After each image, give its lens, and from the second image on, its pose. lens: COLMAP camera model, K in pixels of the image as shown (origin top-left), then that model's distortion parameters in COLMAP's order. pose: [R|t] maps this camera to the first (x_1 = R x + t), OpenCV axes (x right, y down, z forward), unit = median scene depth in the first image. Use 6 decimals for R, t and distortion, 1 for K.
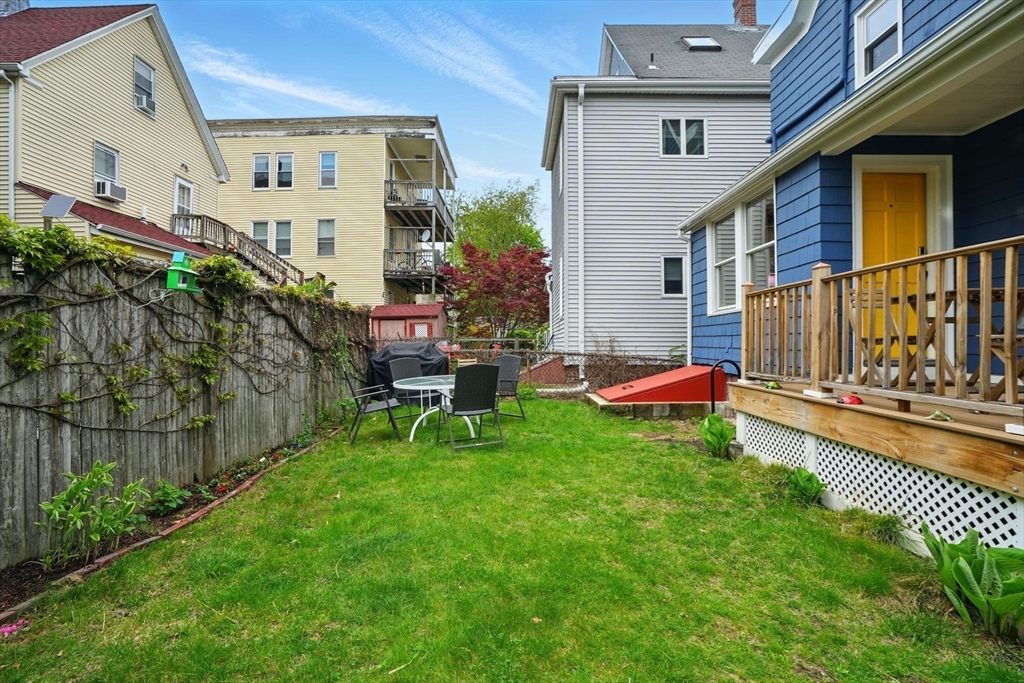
lens RADIAL K [[470.8, 0, 512.0], [0, 470.8, 341.5], [0, 0, 1]] dist [-0.050424, 0.017850]
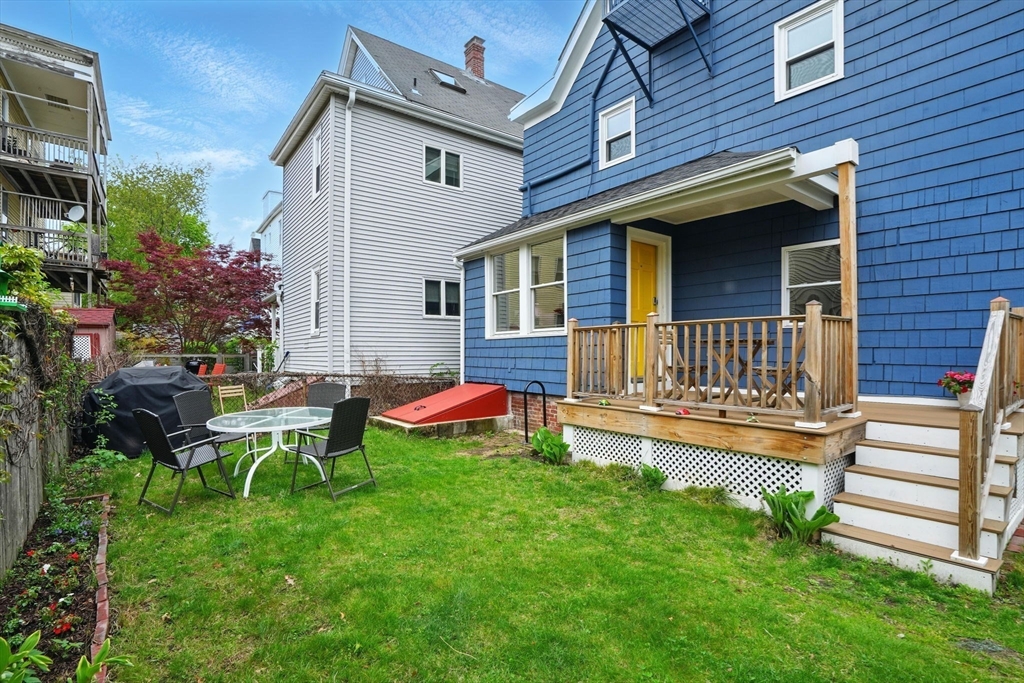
lens RADIAL K [[476.2, 0, 510.2], [0, 476.2, 359.4], [0, 0, 1]] dist [-0.058783, 0.022051]
pose [[0.794614, -0.009427, 0.607041, -0.266782], [0.001448, 0.999906, 0.013633, -0.025710], [-0.607113, -0.009954, 0.794553, 0.074957]]
